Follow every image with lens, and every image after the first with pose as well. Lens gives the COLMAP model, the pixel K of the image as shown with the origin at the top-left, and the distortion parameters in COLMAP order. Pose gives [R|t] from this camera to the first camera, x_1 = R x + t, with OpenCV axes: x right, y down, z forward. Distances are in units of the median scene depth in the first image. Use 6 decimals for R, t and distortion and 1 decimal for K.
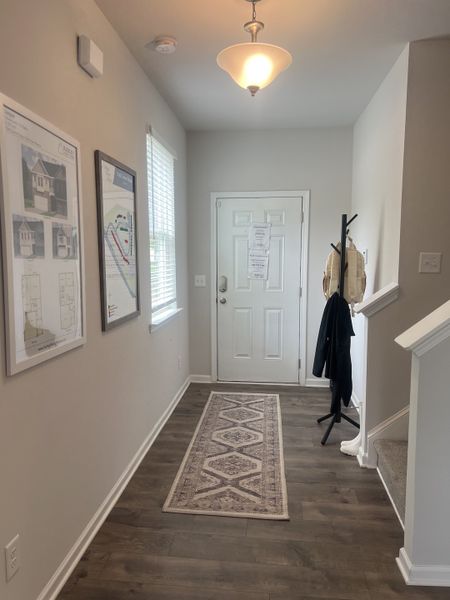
lens RADIAL K [[451.7, 0, 225.0], [0, 451.7, 300.0], [0, 0, 1]] dist [0.084065, -0.101652]
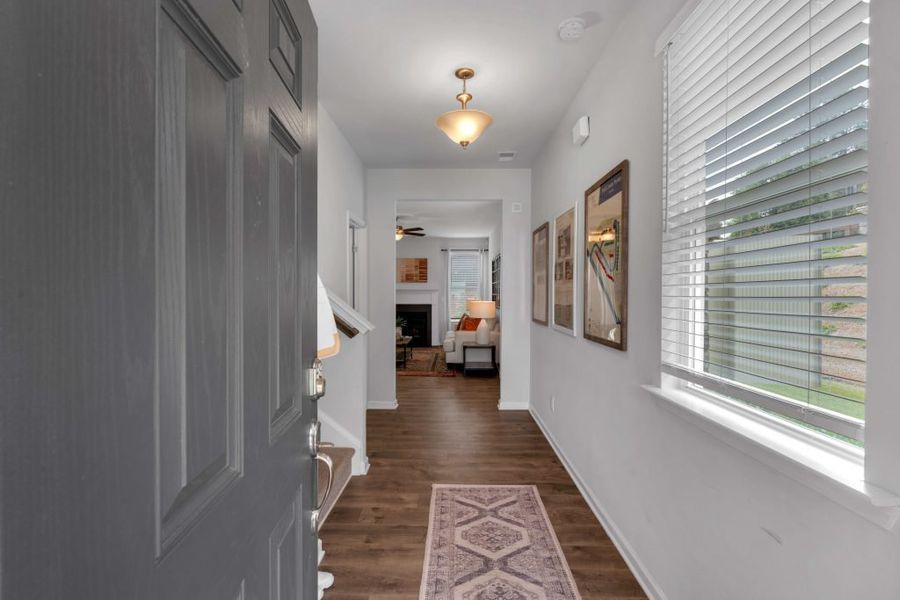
lens RADIAL K [[426.2, 0, 448.4], [0, 426.2, 273.6], [0, 0, 1]] dist [0.000438, -0.000052]
pose [[-0.996720, -0.005905, -0.080710, 0.165856], [-0.011121, 0.997866, 0.064337, -0.152149], [0.080158, 0.065024, -0.994659, 1.829635]]
